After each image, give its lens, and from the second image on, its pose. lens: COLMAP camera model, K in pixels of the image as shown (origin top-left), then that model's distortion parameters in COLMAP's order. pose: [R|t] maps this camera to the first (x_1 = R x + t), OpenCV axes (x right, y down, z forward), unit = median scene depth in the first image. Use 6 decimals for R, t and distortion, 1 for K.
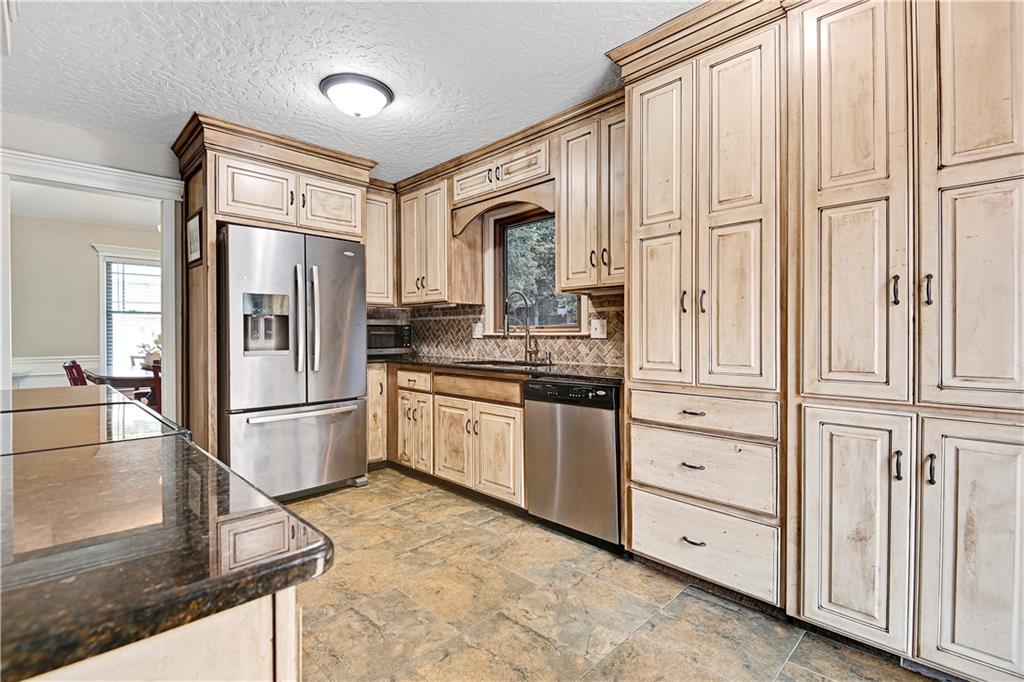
lens RADIAL K [[478.8, 0, 508.0], [0, 478.8, 338.1], [0, 0, 1]] dist [0.018196, -0.015838]
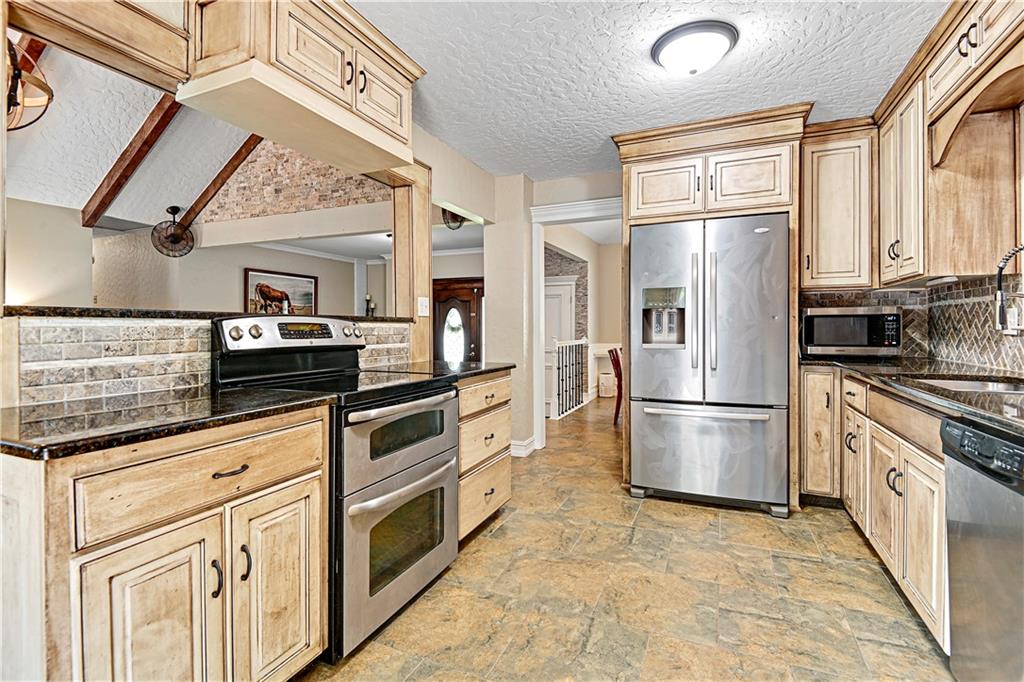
lens RADIAL K [[478.8, 0, 505.2], [0, 478.8, 331.9], [0, 0, 1]] dist [0.018196, -0.015838]
pose [[0.358230, 0.008783, -0.933592, 0.297831], [-0.006407, 0.999955, 0.006948, -0.003618], [0.933611, 0.003493, 0.358270, 0.304349]]
